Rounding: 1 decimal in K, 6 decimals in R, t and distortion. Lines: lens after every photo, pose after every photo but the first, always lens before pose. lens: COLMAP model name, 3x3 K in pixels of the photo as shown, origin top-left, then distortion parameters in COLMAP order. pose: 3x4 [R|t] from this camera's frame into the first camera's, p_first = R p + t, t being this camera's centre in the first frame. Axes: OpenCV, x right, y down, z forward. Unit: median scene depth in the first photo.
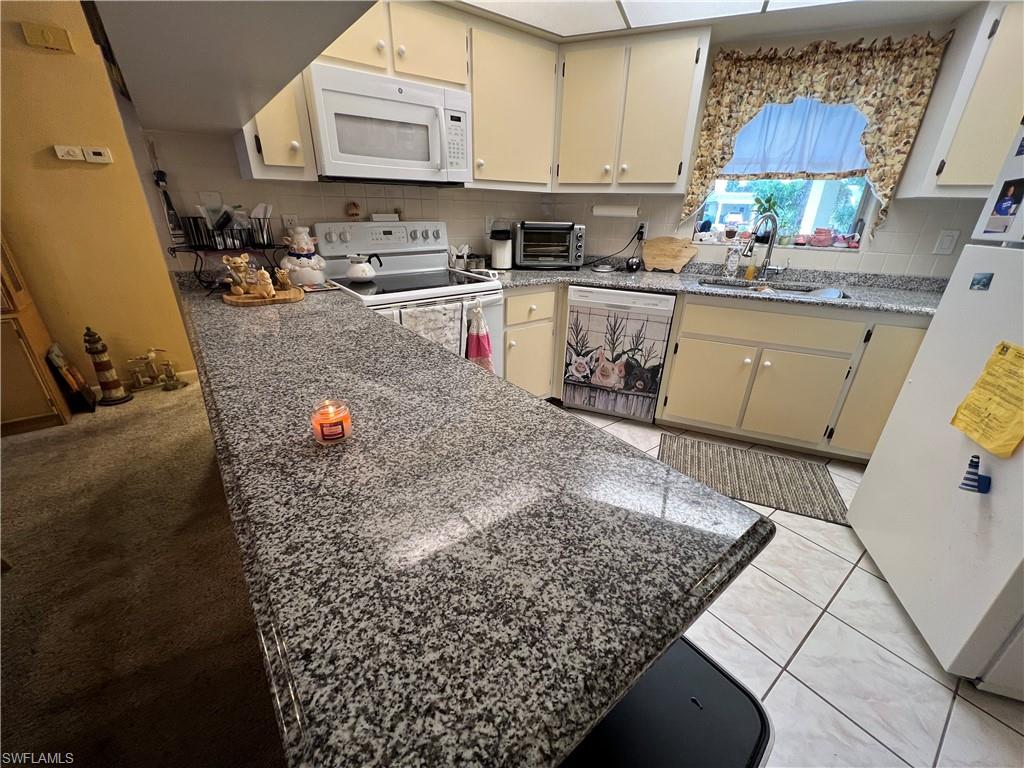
lens RADIAL K [[413.1, 0, 517.2], [0, 413.1, 384.8], [0, 0, 1]] dist [-0.003493, 0.000908]
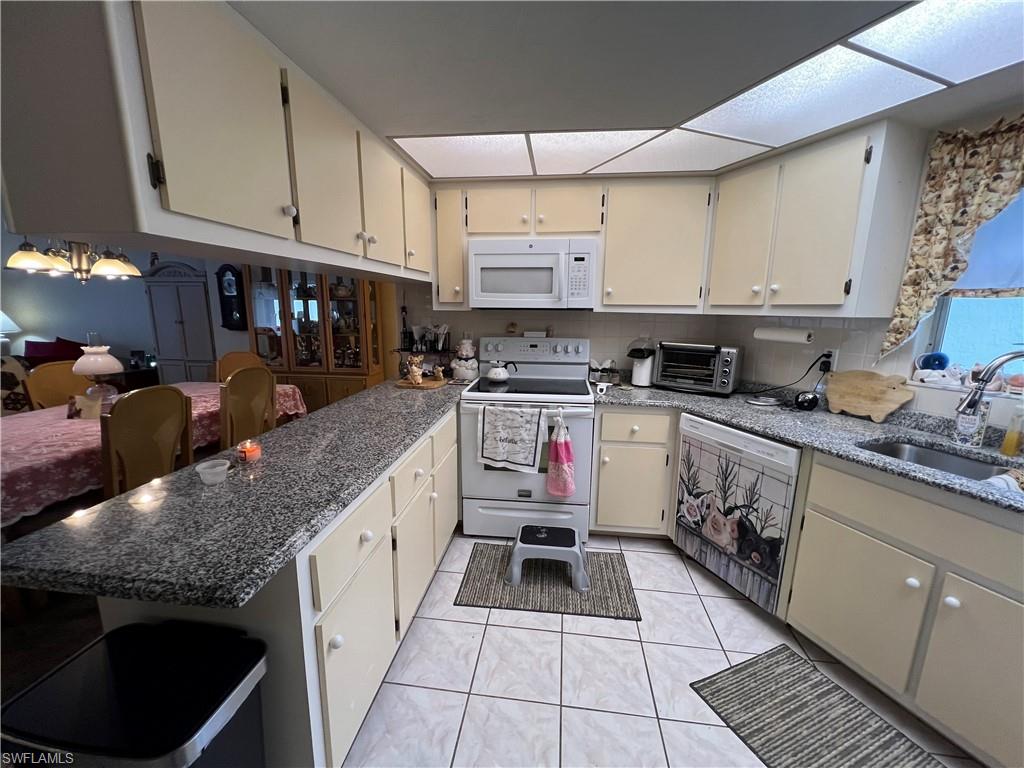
lens RADIAL K [[410.9, 0, 511.0], [0, 410.9, 384.6], [0, 0, 1]] dist [-0.002003, 0.000631]
pose [[0.709862, 0.119408, -0.694146, 0.483417], [-0.278540, 0.952779, -0.120948, -0.089003], [0.646925, 0.279203, 0.709601, 0.115646]]
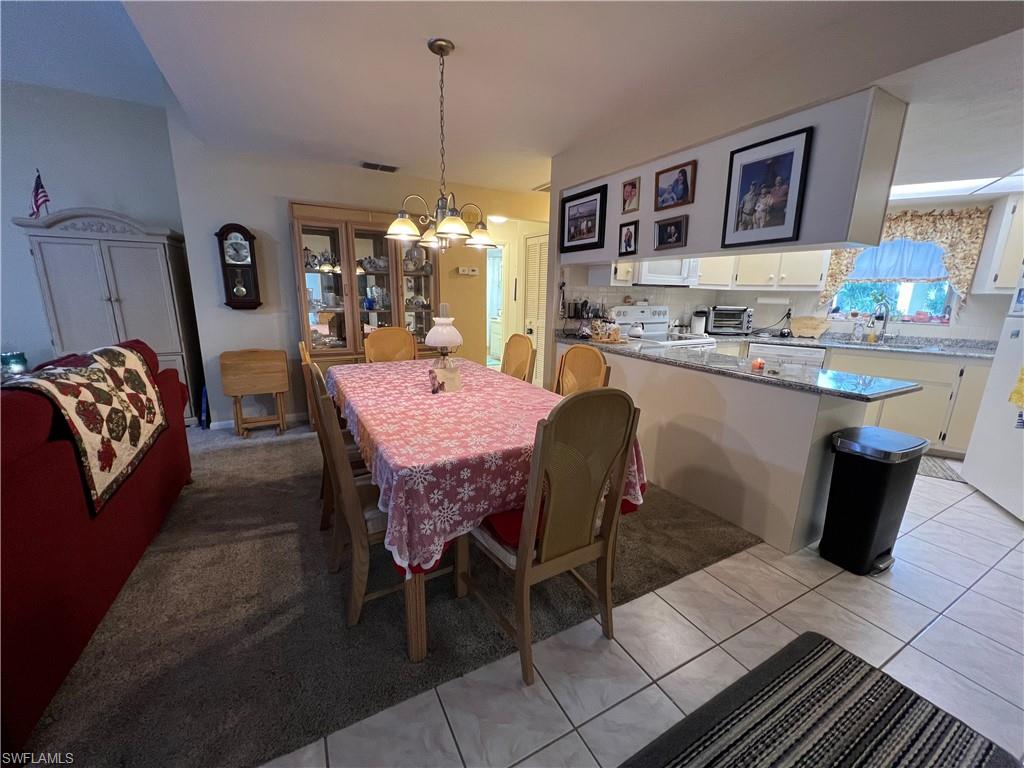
lens RADIAL K [[413.1, 0, 516.1], [0, 413.1, 383.8], [0, 0, 1]] dist [-0.003493, 0.000908]
pose [[0.987941, 0.033524, -0.151155, -0.550425], [-0.062044, 0.980183, -0.188125, 0.288943], [0.141853, 0.195235, 0.970444, -0.704483]]
